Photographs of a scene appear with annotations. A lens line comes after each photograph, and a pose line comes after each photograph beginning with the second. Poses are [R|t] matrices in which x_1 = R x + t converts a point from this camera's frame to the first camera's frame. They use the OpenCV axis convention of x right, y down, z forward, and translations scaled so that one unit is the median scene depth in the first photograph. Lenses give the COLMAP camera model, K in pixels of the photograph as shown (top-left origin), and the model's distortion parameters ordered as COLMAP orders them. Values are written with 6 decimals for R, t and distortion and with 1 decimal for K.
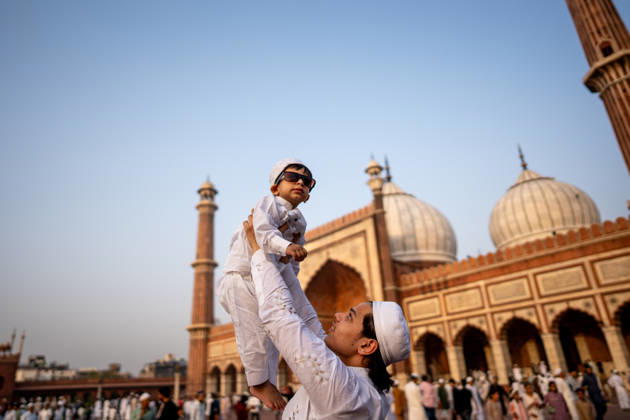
lens RADIAL K [[442.1, 0, 308.1], [0, 442.1, 197.5], [0, 0, 1]] dist [-0.028275, 0.041970]
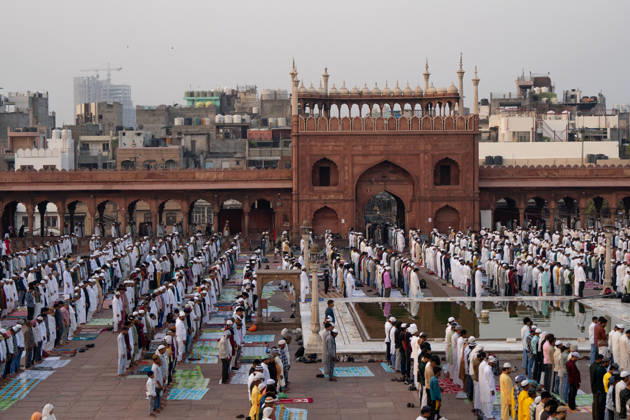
lens RADIAL K [[1310.3, 0, 319.3], [0, 1310.3, 209.7], [0, 0, 1]] dist [-0.080338, 0.000000]
pose [[0.763680, 0.078674, -0.640783, 0.158103], [0.224239, 0.898427, 0.377553, -0.161565], [0.605400, -0.432019, 0.668469, -0.105113]]
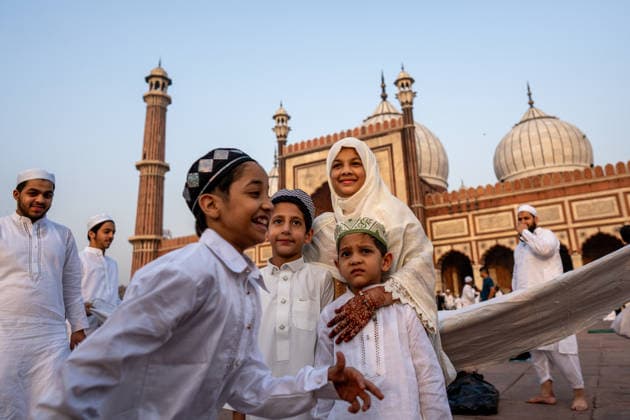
lens RADIAL K [[468.8, 0, 349.6], [0, 468.8, 183.3], [0, 0, 1]] dist [-0.021900, 0.003808]
pose [[0.938608, 0.100667, 0.329972, -0.284740], [-0.140213, 0.985233, 0.098265, 0.073267], [-0.315208, -0.138499, 0.938862, 0.081662]]
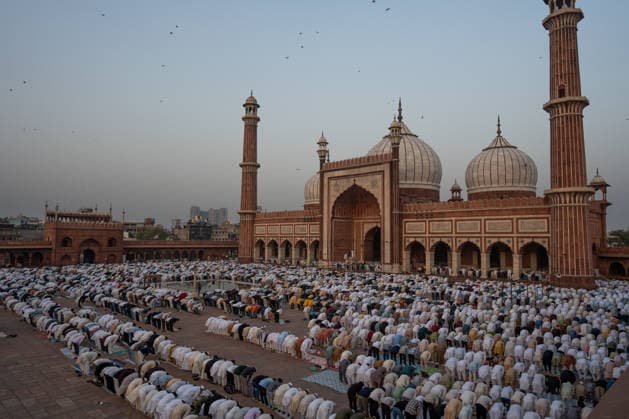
lens RADIAL K [[417.4, 0, 317.6], [0, 417.4, 212.2], [0, 0, 1]] dist [-0.019505, 0.025621]
pose [[0.994571, 0.073636, 0.073531, -0.189406], [-0.094354, 0.936138, 0.338737, -0.255940], [-0.043892, -0.343836, 0.938003, -0.356926]]
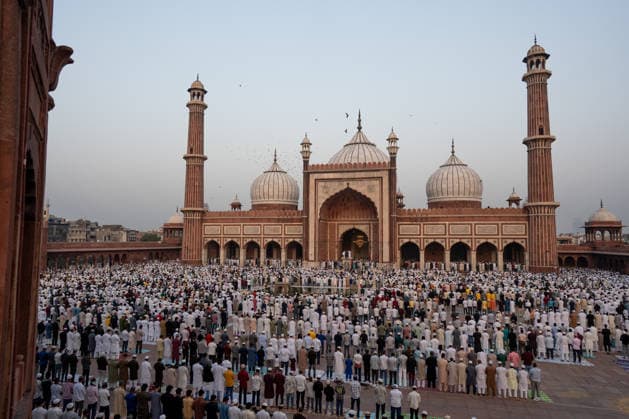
lens RADIAL K [[441.4, 0, 306.3], [0, 441.4, 211.8], [0, 0, 1]] dist [-0.028275, 0.041970]
pose [[0.837241, 0.104784, 0.536701, -0.985848], [-0.272813, 0.930641, 0.243887, -0.130533], [-0.473920, -0.350611, 0.807757, -0.220744]]
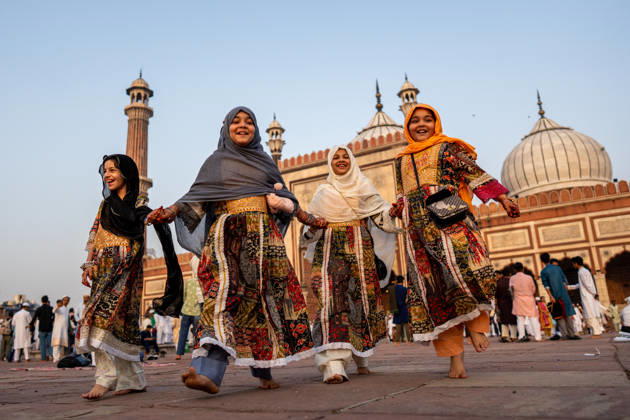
lens RADIAL K [[518.2, 0, 294.9], [0, 518.2, 197.5], [0, 0, 1]] dist [-0.015025, 0.012420]
pose [[0.952153, 0.099540, 0.288958, -0.374779], [-0.133641, 0.985896, 0.100744, 0.076525], [-0.274854, -0.134540, 0.952026, 0.045233]]
